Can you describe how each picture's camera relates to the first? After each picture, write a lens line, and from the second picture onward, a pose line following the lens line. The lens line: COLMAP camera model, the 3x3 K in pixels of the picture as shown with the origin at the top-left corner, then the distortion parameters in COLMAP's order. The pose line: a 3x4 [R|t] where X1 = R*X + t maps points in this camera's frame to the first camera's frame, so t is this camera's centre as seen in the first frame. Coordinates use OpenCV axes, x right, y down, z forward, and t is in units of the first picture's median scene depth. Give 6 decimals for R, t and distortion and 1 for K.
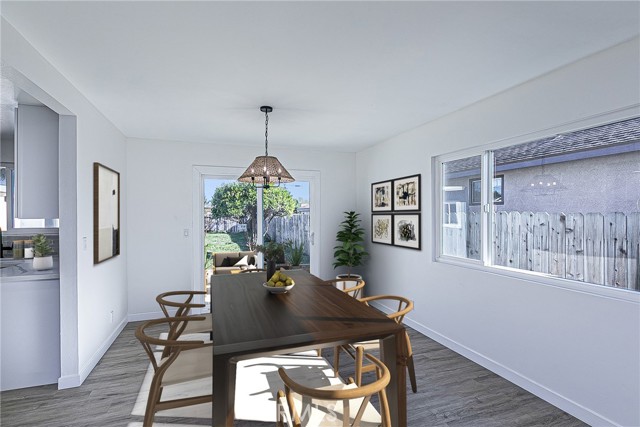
lens RADIAL K [[316.8, 0, 320.6], [0, 316.8, 214.0], [0, 0, 1]] dist [0.000523, -0.000186]
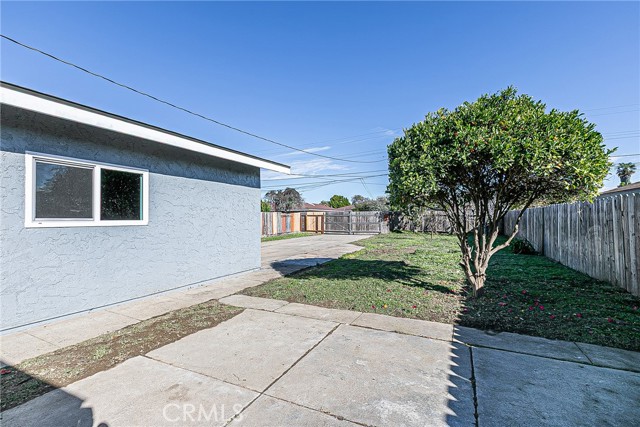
lens RADIAL K [[291.6, 0, 320.4], [0, 291.6, 213.4], [0, 0, 1]] dist [0.005455, -0.001598]
pose [[0.695270, -0.006236, -0.718722, -0.078848], [-0.001029, 0.999953, -0.009672, 0.034941], [0.718748, 0.007464, 0.695231, 0.594060]]
